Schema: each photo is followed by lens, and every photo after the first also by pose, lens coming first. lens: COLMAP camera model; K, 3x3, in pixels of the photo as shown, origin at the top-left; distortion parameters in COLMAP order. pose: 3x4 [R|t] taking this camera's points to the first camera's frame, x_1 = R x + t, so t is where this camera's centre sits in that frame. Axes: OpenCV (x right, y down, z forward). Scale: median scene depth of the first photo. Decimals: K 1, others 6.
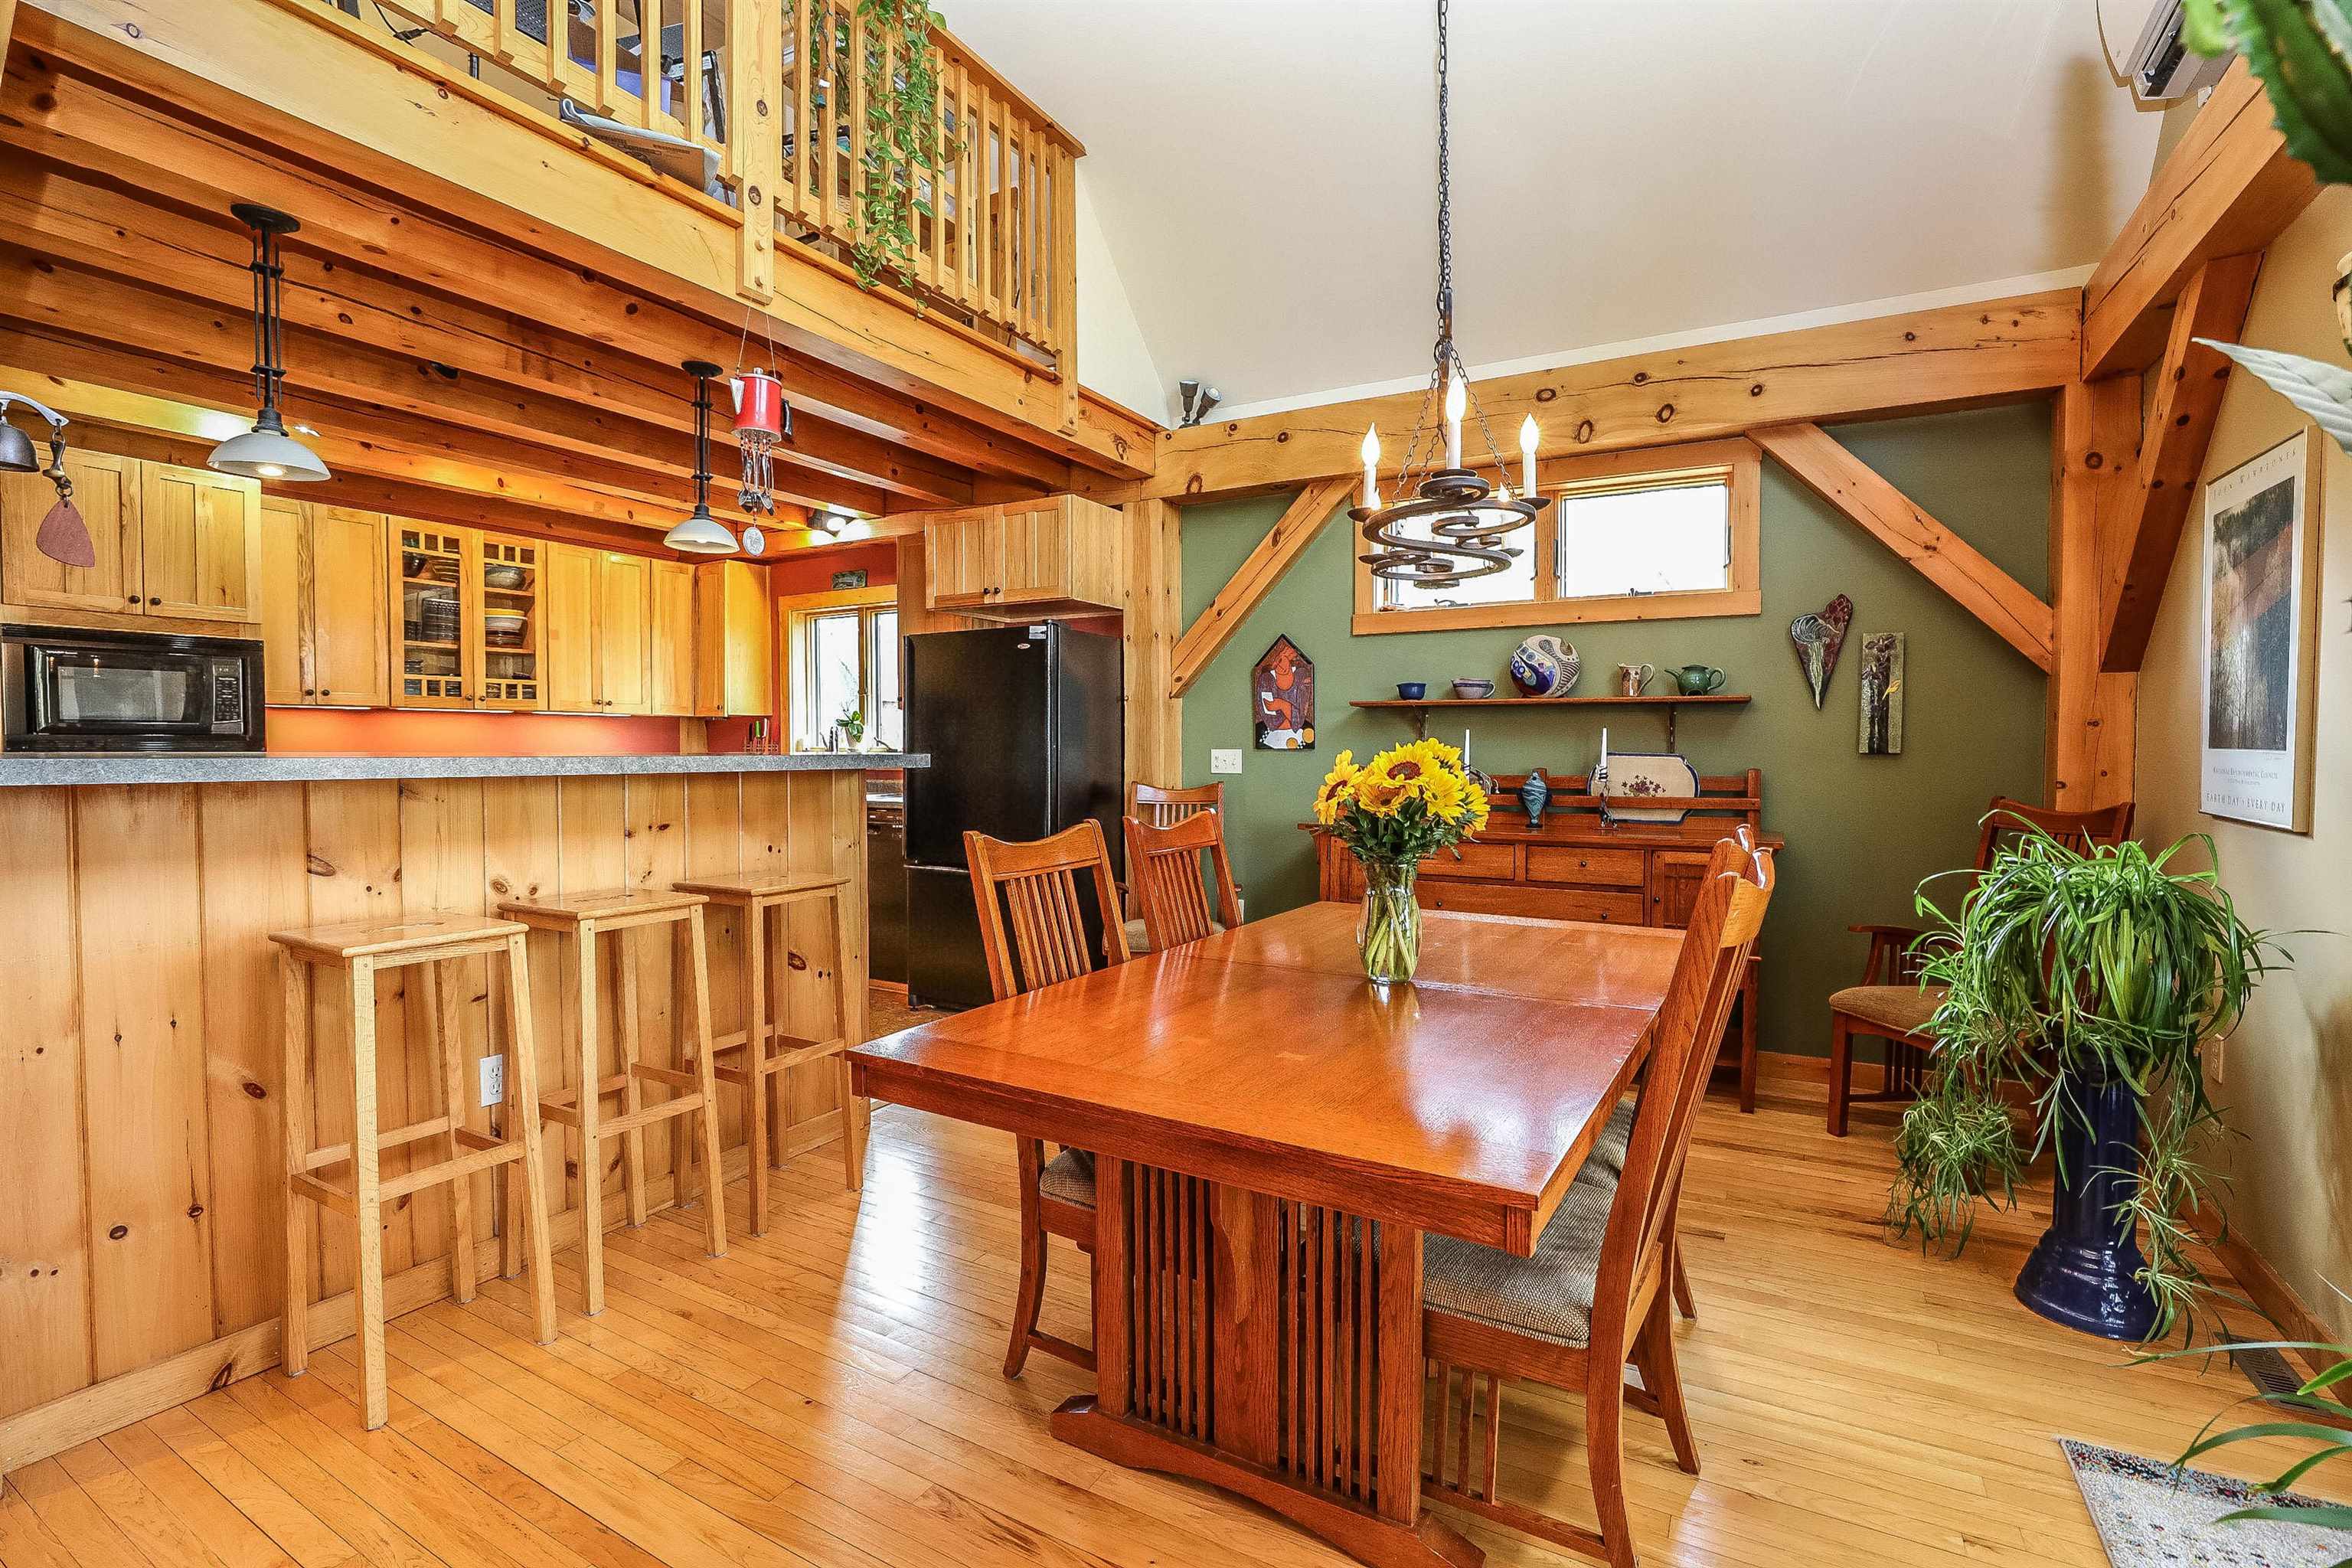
lens RADIAL K [[1073.9, 0, 1176.3], [0, 1073.9, 779.9], [0, 0, 1]] dist [-0.000162, 0.000053]
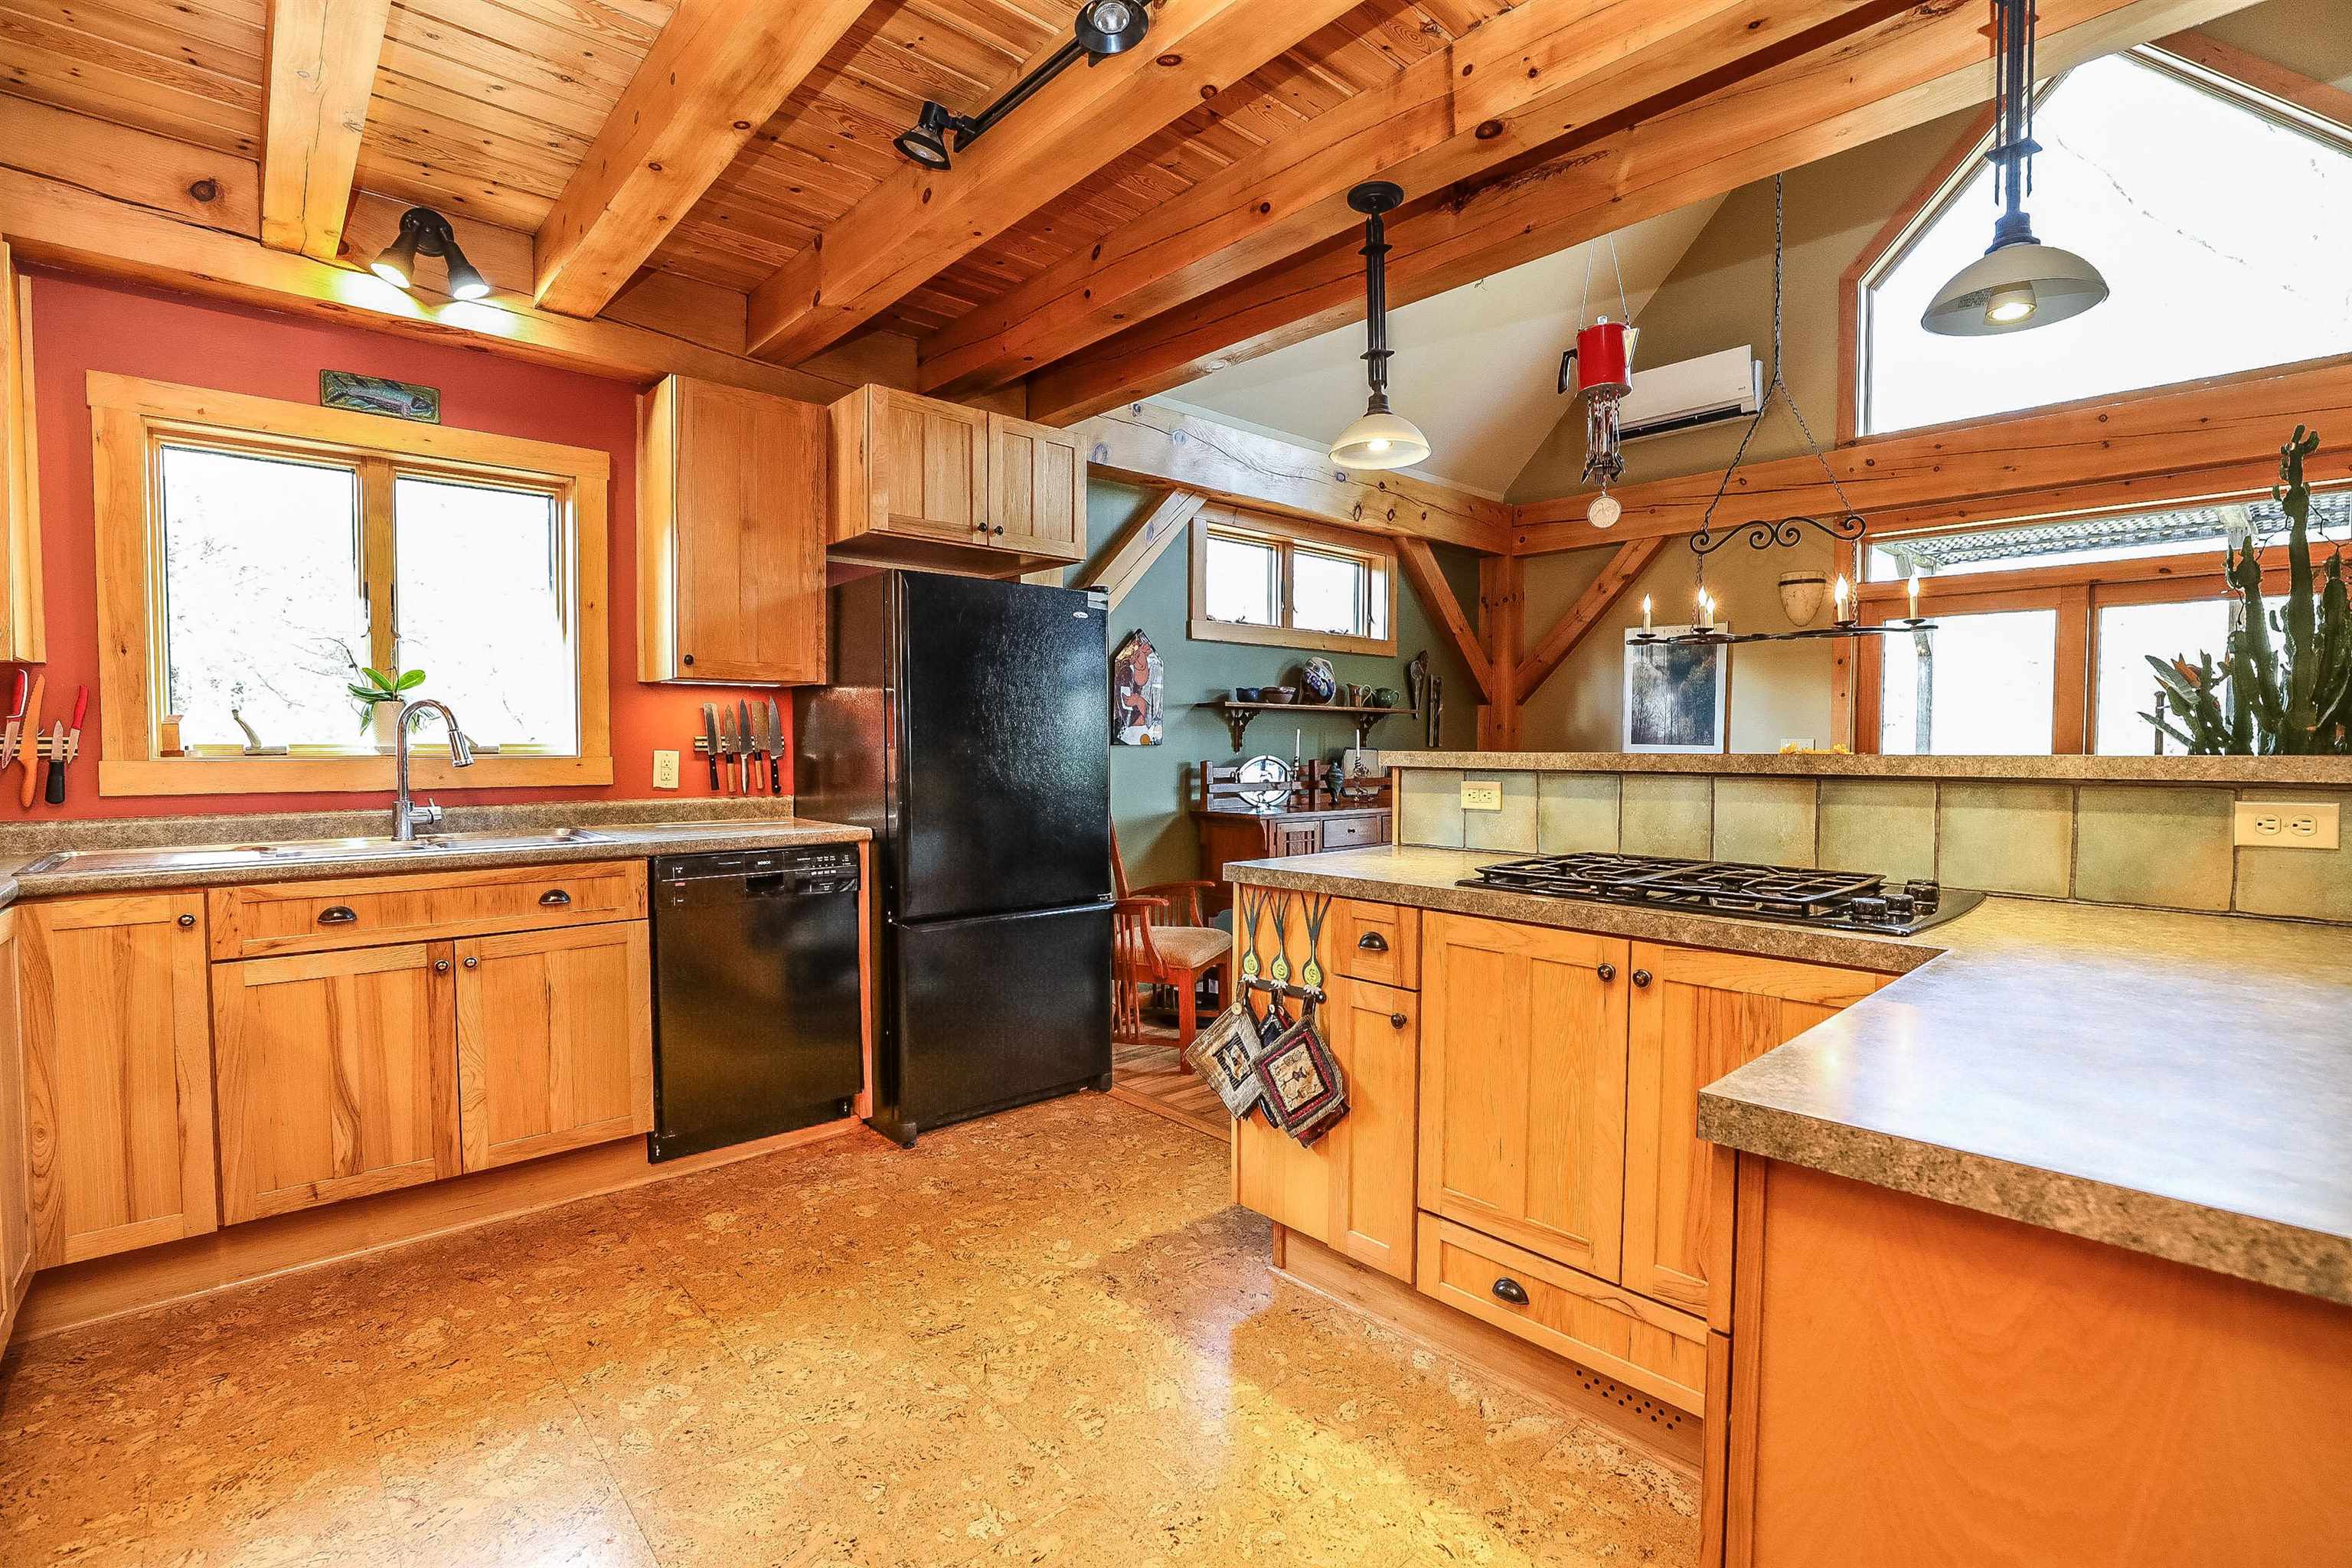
lens RADIAL K [[1073.9, 0, 1176.9], [0, 1073.9, 781.2], [0, 0, 1]] dist [-0.000162, 0.000053]
pose [[0.316481, -0.035179, 0.947946, -0.952576], [0.028128, 0.999221, 0.027691, -0.025557], [-0.948182, 0.017900, 0.317224, 0.753840]]
